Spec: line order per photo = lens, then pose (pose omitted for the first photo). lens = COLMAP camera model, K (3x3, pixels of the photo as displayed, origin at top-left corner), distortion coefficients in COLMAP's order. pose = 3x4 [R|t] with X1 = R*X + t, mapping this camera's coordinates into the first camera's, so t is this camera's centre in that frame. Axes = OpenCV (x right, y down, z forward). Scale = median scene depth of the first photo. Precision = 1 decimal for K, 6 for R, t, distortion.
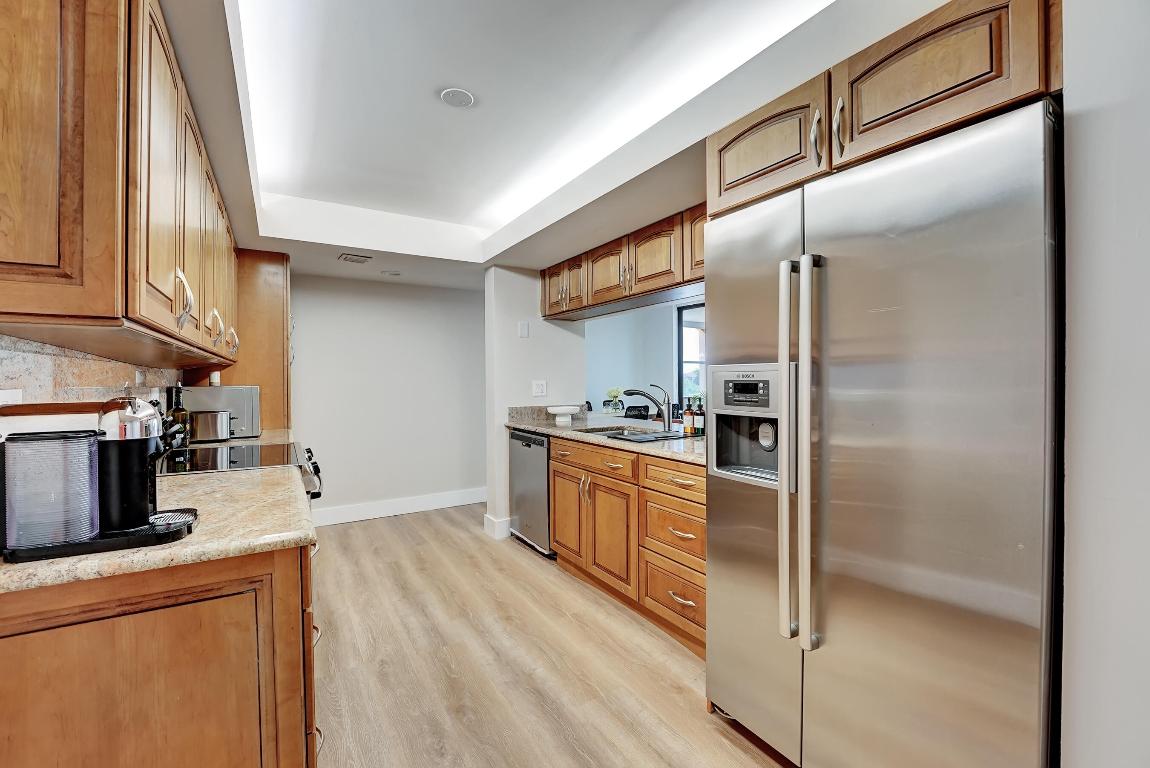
lens RADIAL K [[484.2, 0, 567.4], [0, 484.2, 381.4], [0, 0, 1]] dist [-0.014065, 0.000070]
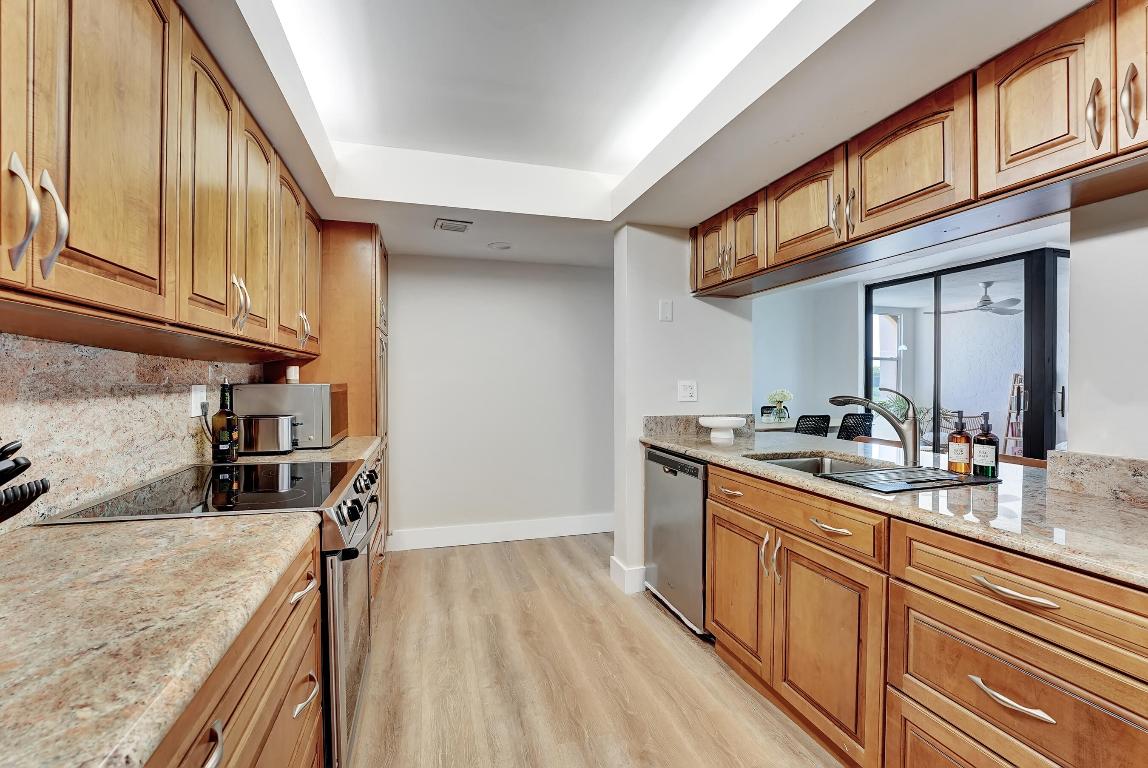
lens RADIAL K [[493.0, 0, 571.9], [0, 493.0, 384.3], [0, 0, 1]] dist [-0.014538, -0.000325]
pose [[0.967450, 0.010384, -0.252849, -0.047869], [-0.009150, 0.999940, 0.006056, 0.001414], [0.252897, -0.003545, 0.967487, 0.301364]]
